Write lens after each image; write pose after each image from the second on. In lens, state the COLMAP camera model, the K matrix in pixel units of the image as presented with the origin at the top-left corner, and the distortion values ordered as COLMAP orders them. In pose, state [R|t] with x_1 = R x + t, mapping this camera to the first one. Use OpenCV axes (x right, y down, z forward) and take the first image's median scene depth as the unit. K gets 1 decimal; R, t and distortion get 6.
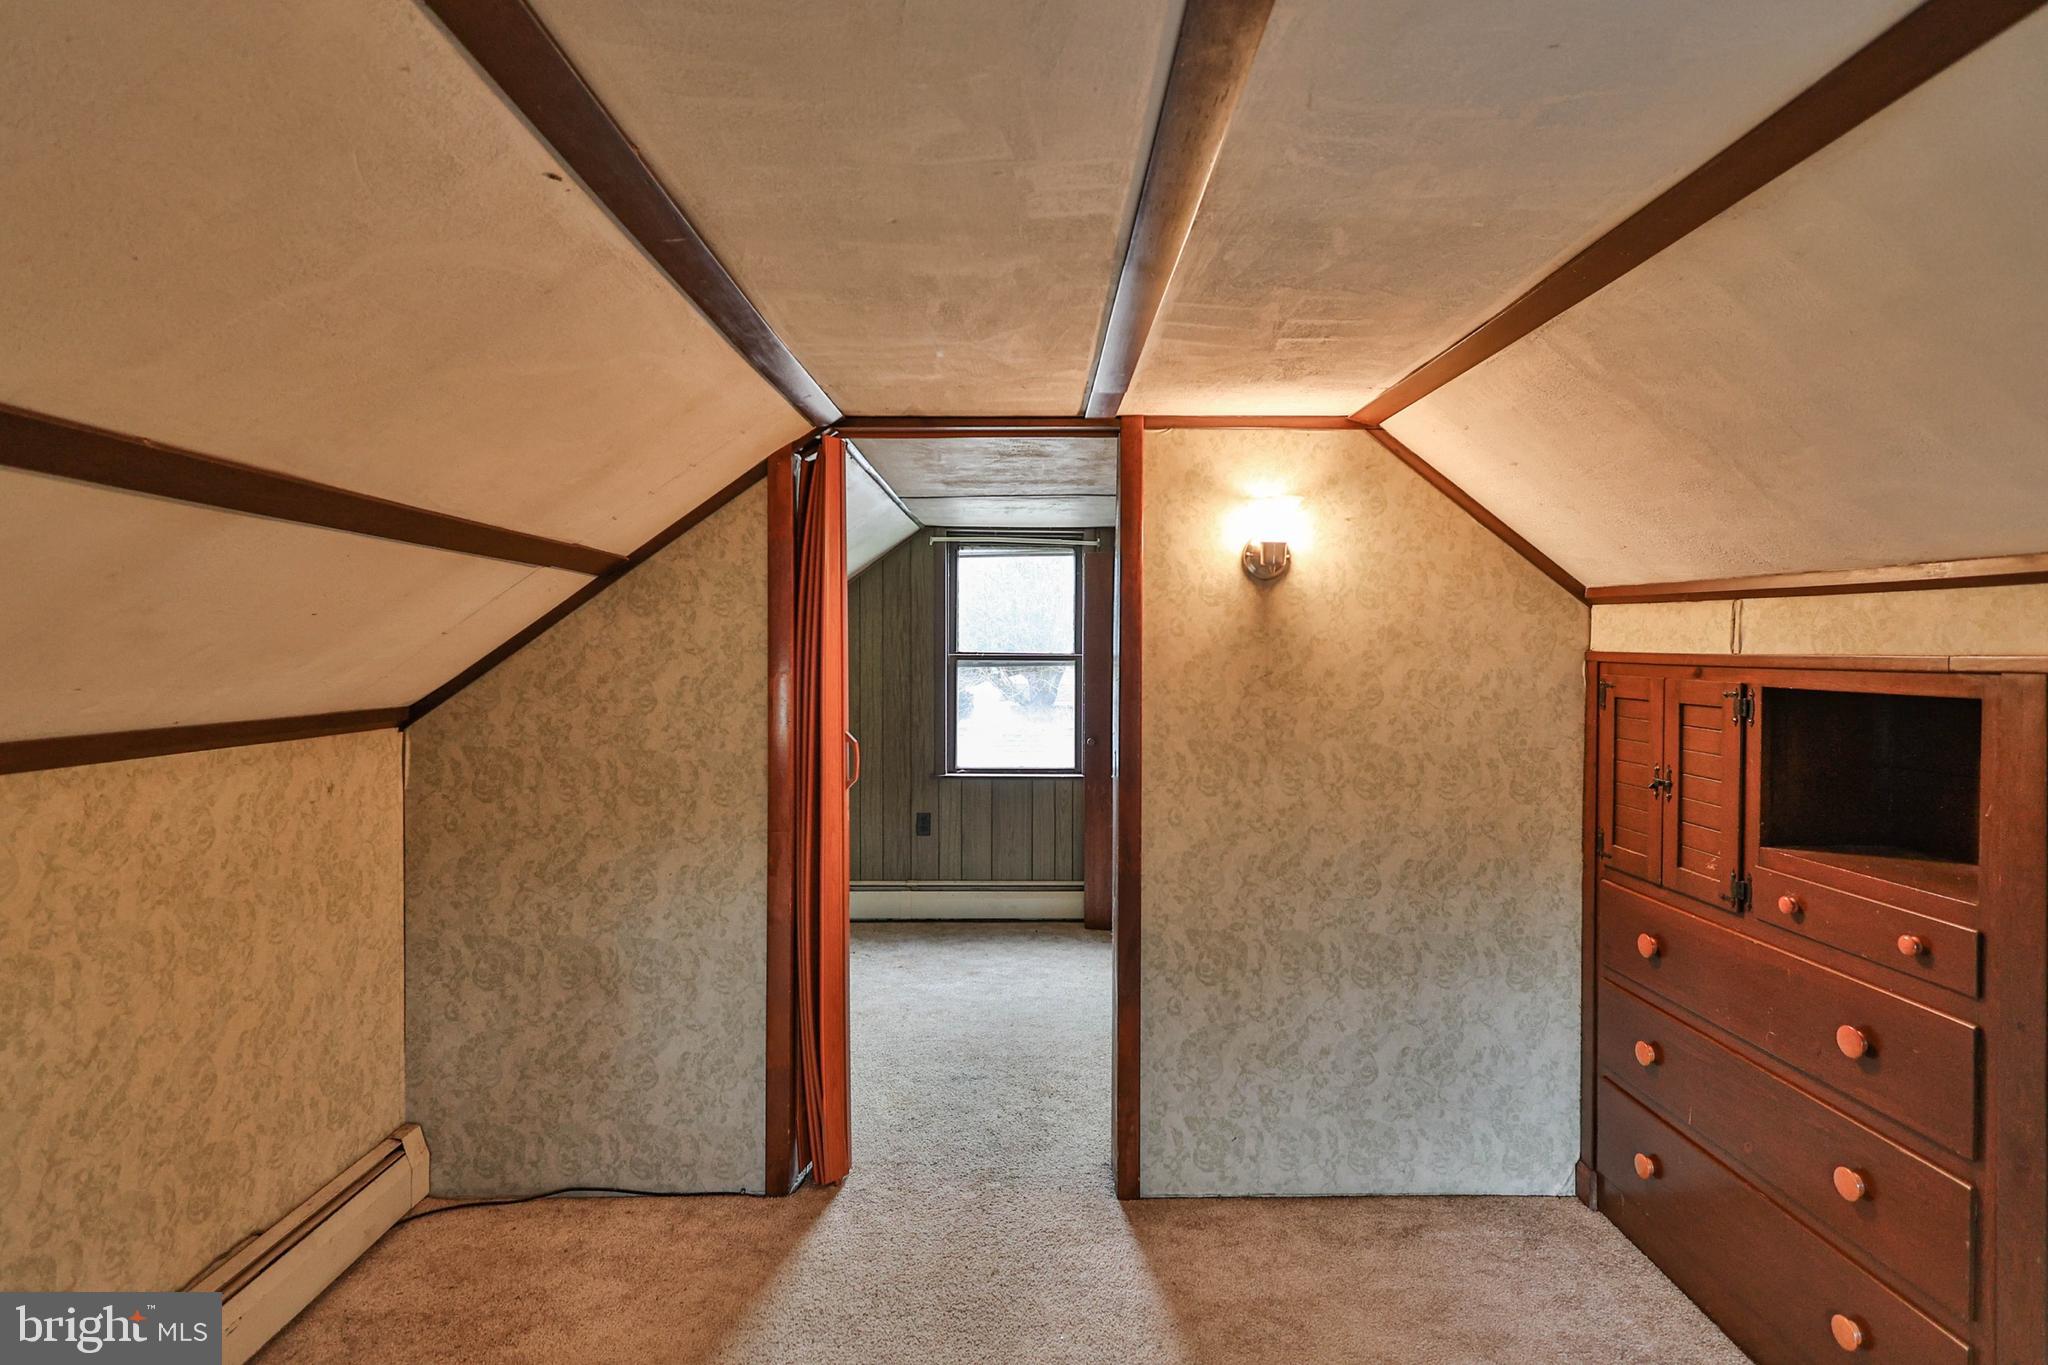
lens RADIAL K [[1018.2, 0, 1040.3], [0, 1018.2, 671.2], [0, 0, 1]] dist [0.002851, 0.000887]
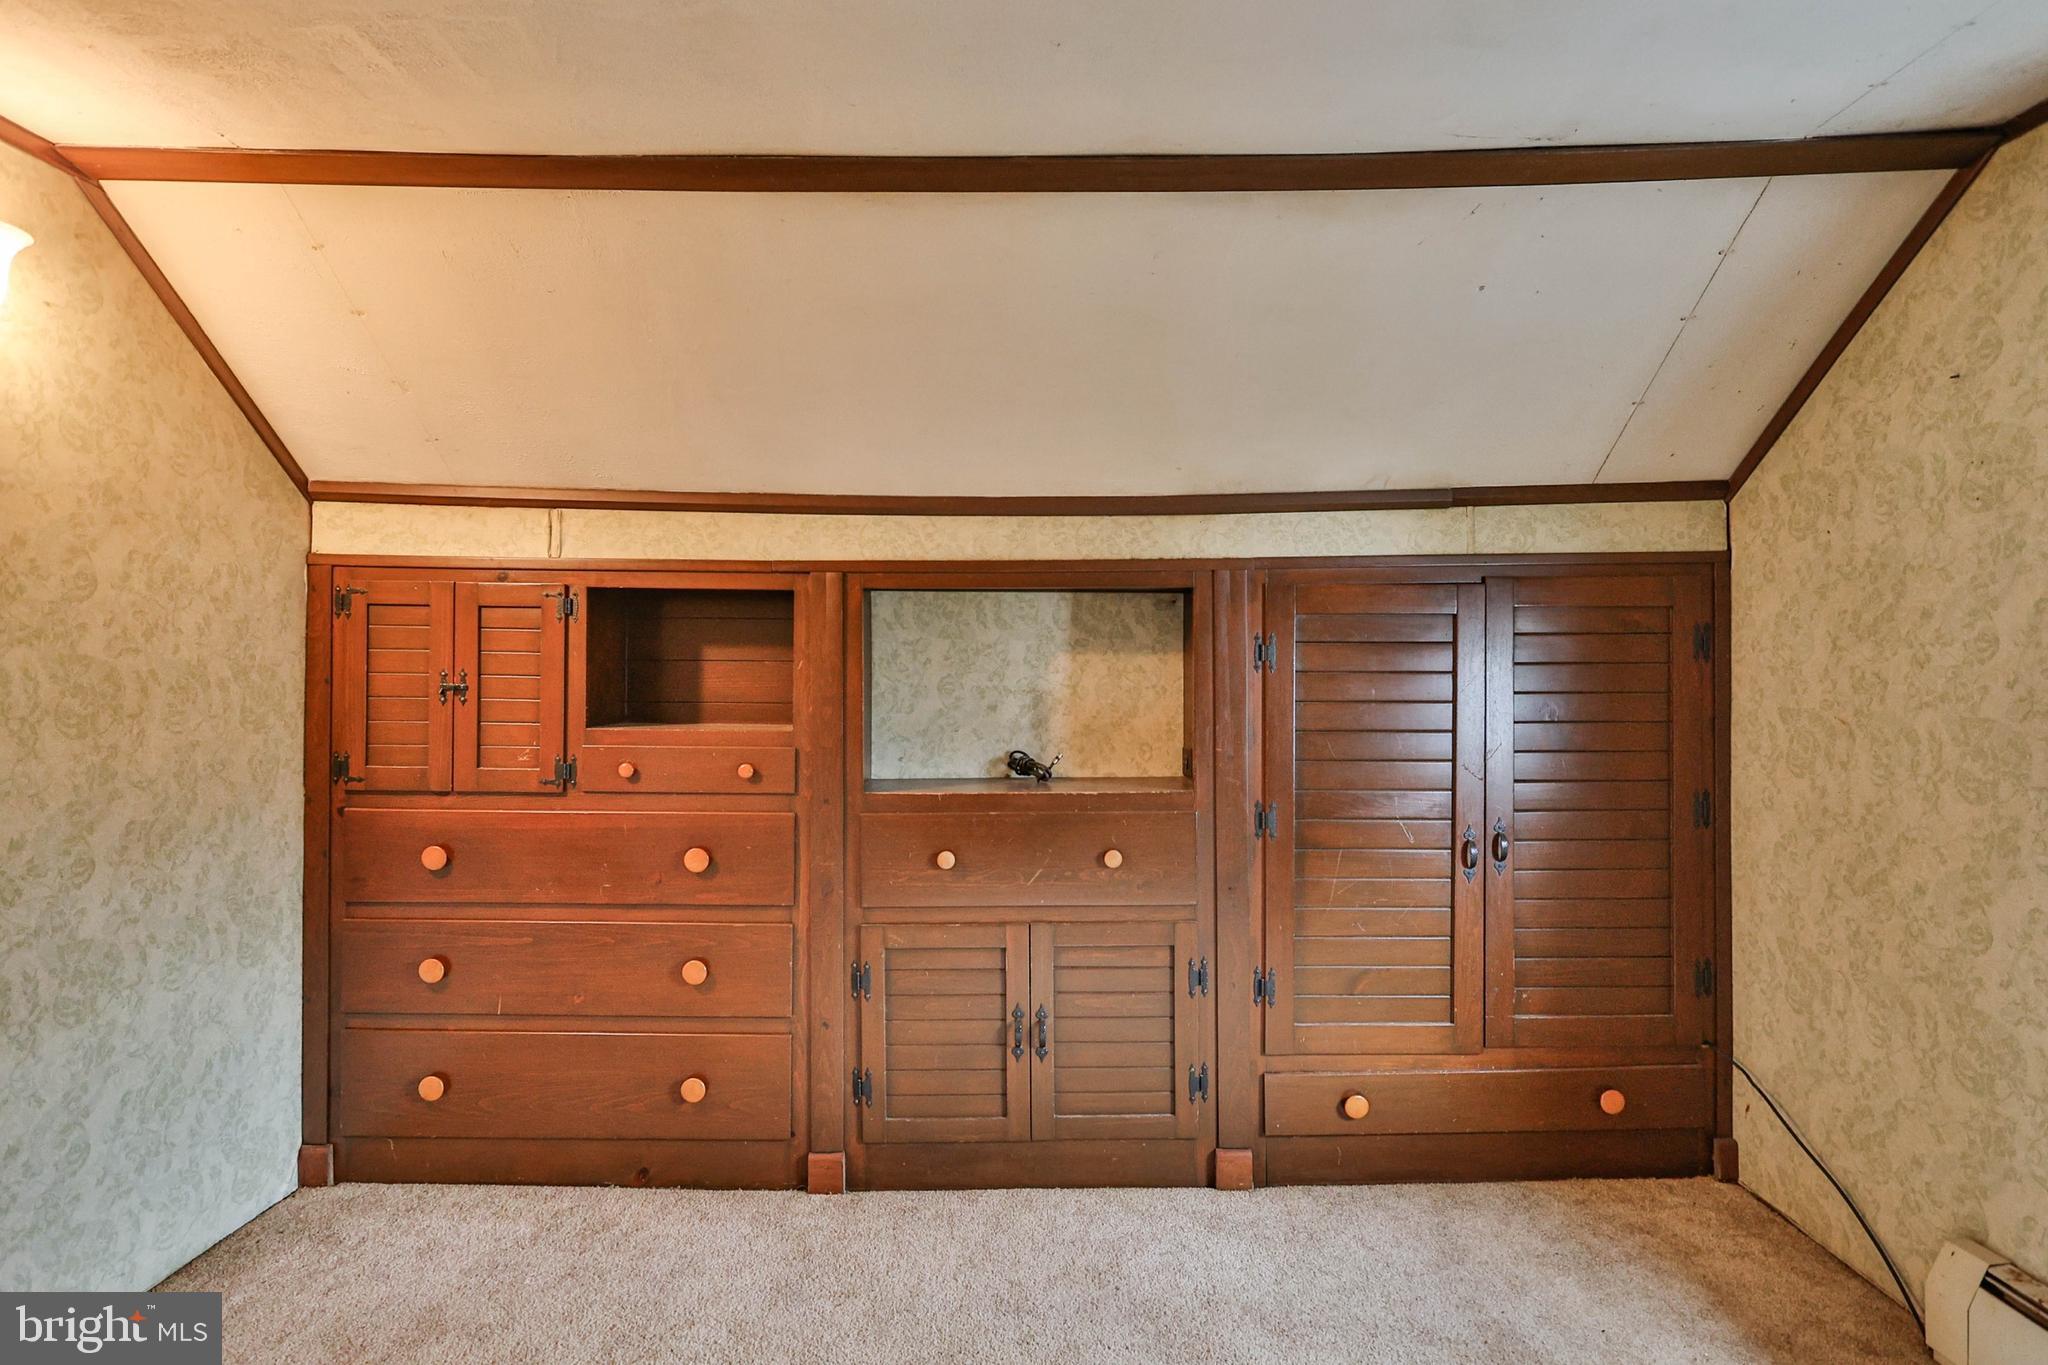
lens RADIAL K [[1018.2, 0, 1040.3], [0, 1018.2, 671.2], [0, 0, 1]] dist [0.002851, 0.000887]
pose [[0.037058, -0.002672, 0.999310, -0.319761], [0.008791, 0.999959, 0.002348, 0.086525], [-0.999274, 0.008697, 0.037080, 0.353695]]
